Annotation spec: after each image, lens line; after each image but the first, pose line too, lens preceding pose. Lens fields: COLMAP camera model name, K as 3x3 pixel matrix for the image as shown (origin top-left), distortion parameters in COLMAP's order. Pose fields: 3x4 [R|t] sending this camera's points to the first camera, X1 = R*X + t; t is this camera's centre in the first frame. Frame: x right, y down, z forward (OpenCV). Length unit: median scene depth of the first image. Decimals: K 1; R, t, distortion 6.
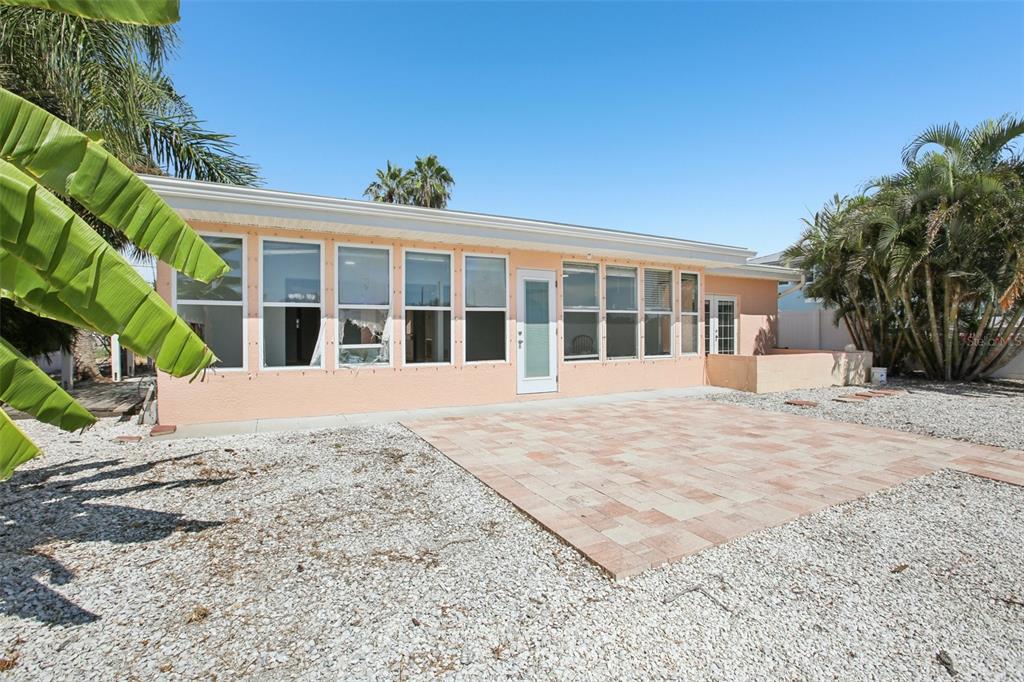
lens RADIAL K [[464.8, 0, 510.7], [0, 464.8, 338.4], [0, 0, 1]] dist [-0.021369, 0.001582]
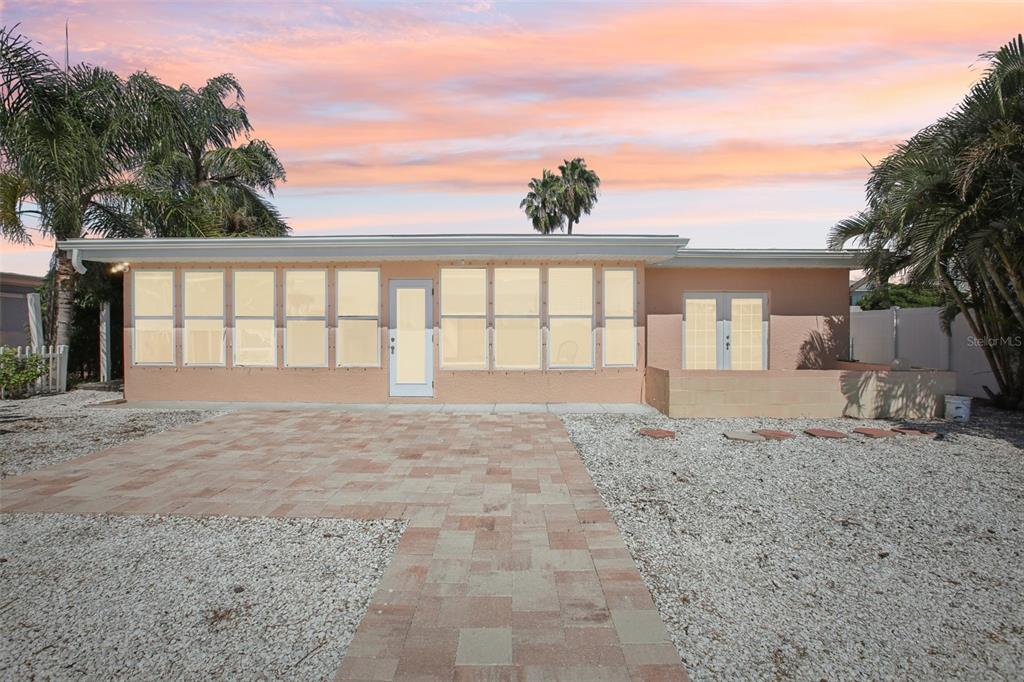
lens RADIAL K [[464.8, 0, 509.1], [0, 464.8, 337.0], [0, 0, 1]] dist [-0.021369, 0.001582]
pose [[0.878923, 0.007244, -0.476909, 0.472914], [-0.008881, 0.999960, -0.001178, -0.011206], [0.476882, 0.005271, 0.878952, 0.114657]]
